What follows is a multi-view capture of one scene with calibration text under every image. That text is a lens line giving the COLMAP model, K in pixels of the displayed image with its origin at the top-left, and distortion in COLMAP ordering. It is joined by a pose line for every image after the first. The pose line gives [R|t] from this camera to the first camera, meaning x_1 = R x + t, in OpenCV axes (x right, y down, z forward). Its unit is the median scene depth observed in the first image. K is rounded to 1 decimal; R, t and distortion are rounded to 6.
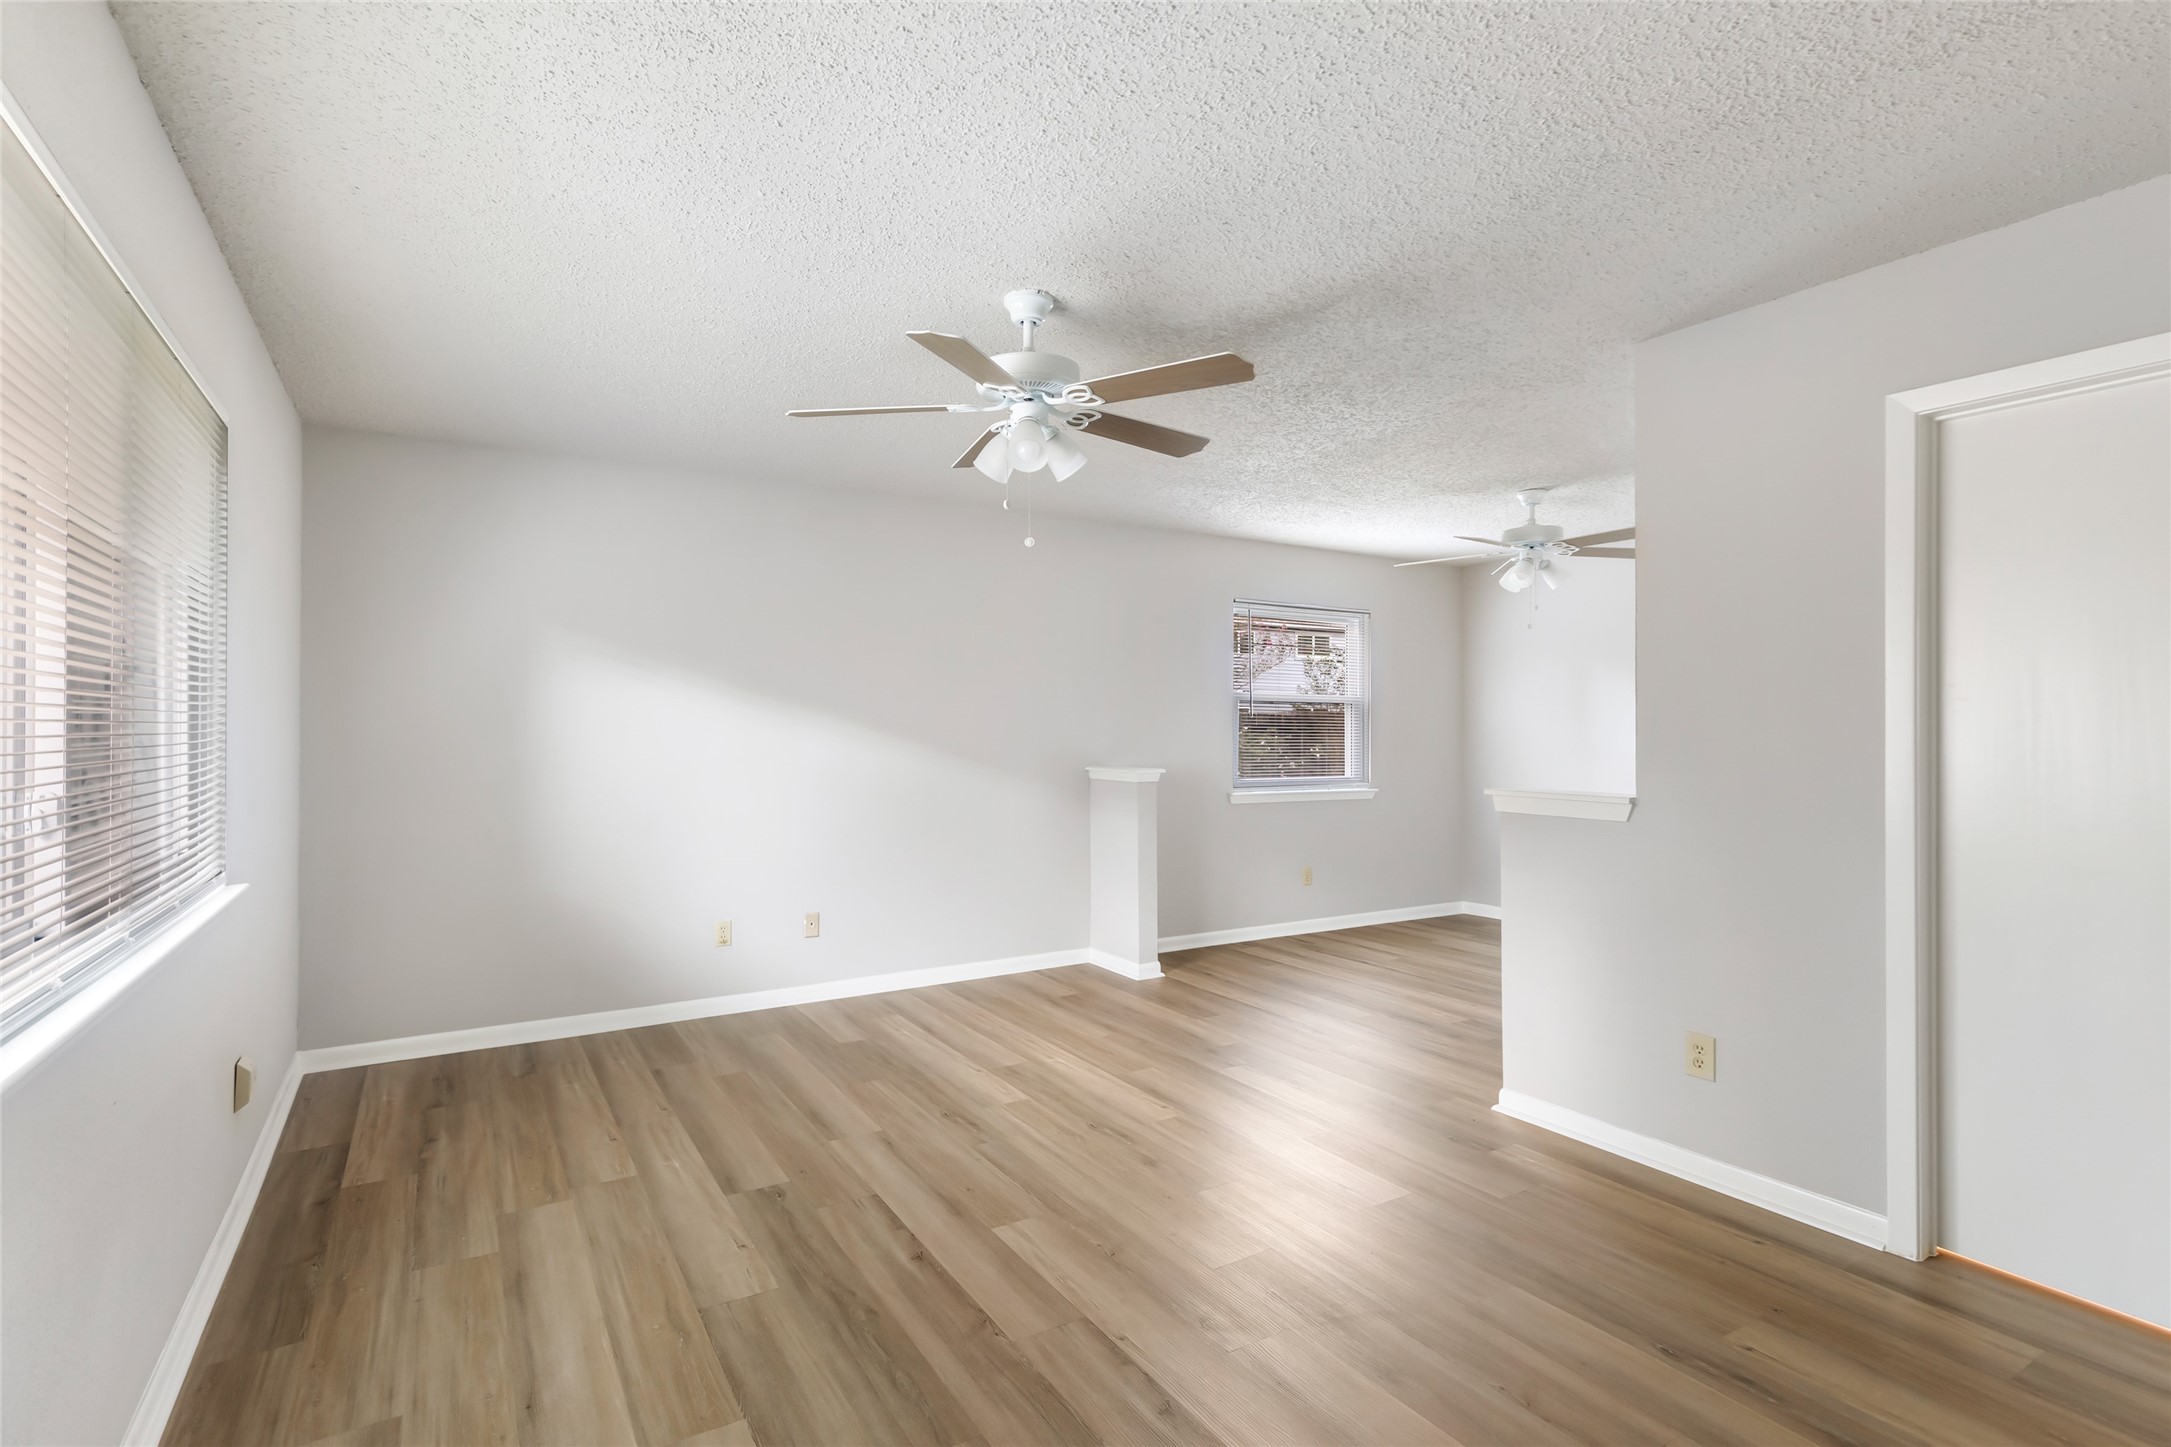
lens RADIAL K [[1014.1, 0, 1089.6], [0, 1014.1, 729.3], [0, 0, 1]] dist [0.003009, -0.000156]
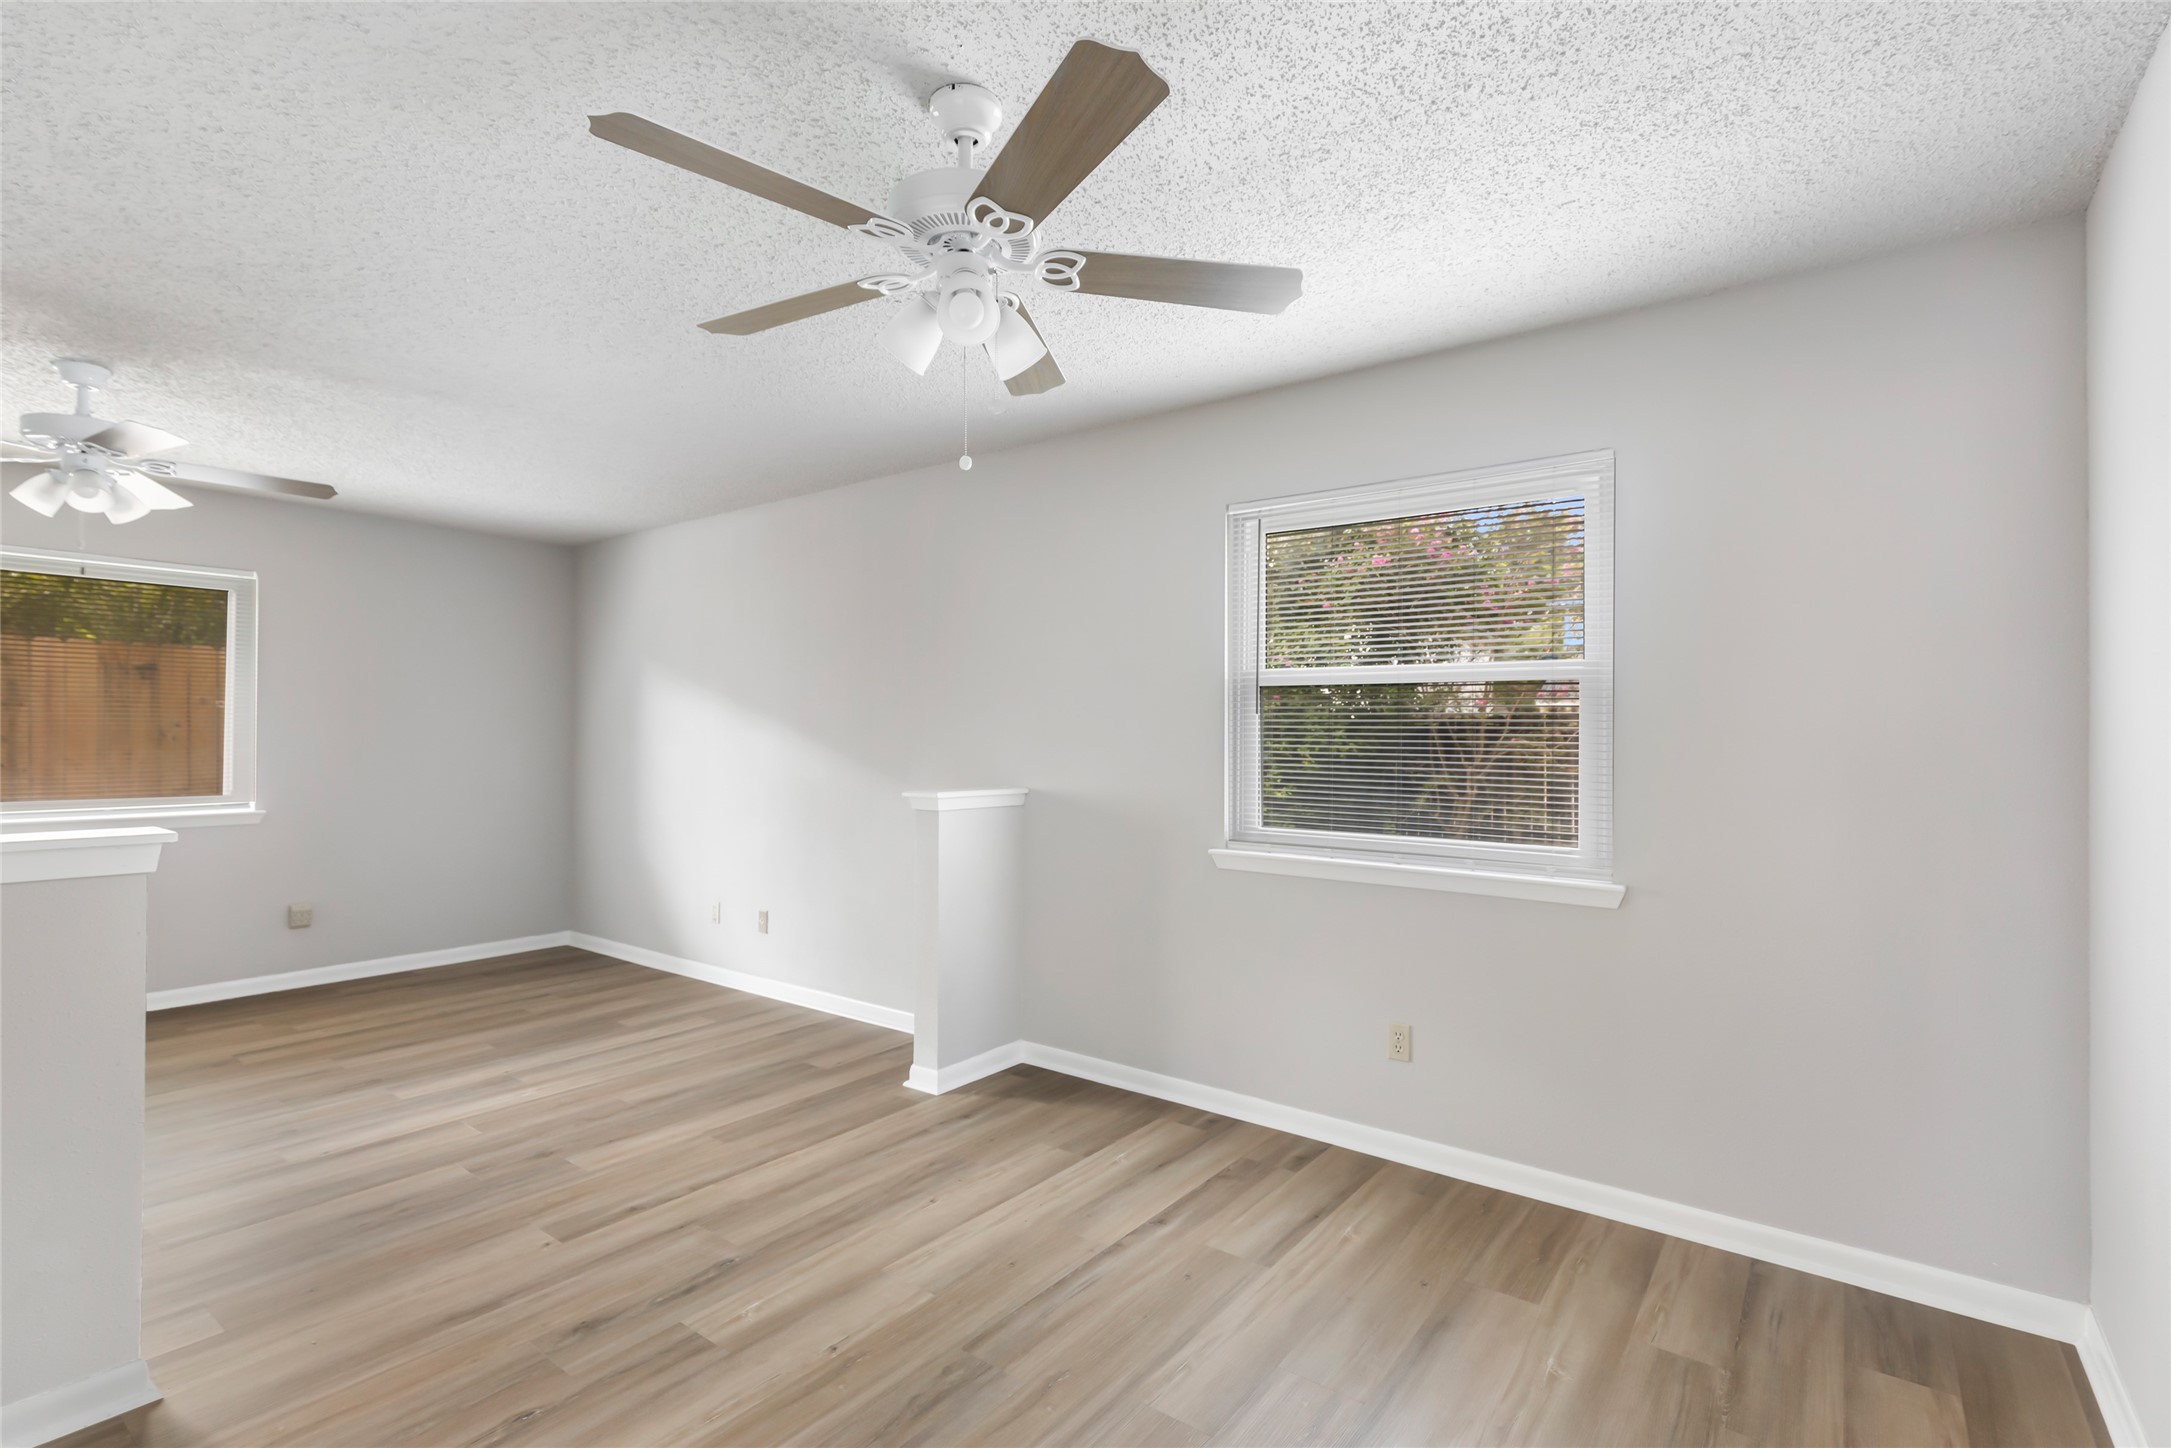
lens RADIAL K [[1014.1, 0, 1089.5], [0, 1014.1, 729.7], [0, 0, 1]] dist [0.003009, -0.000156]
pose [[0.362135, -0.001929, -0.932124, 0.874295], [-0.001748, 0.999995, -0.002748, -0.005250], [0.932124, 0.002624, 0.362130, 0.973528]]
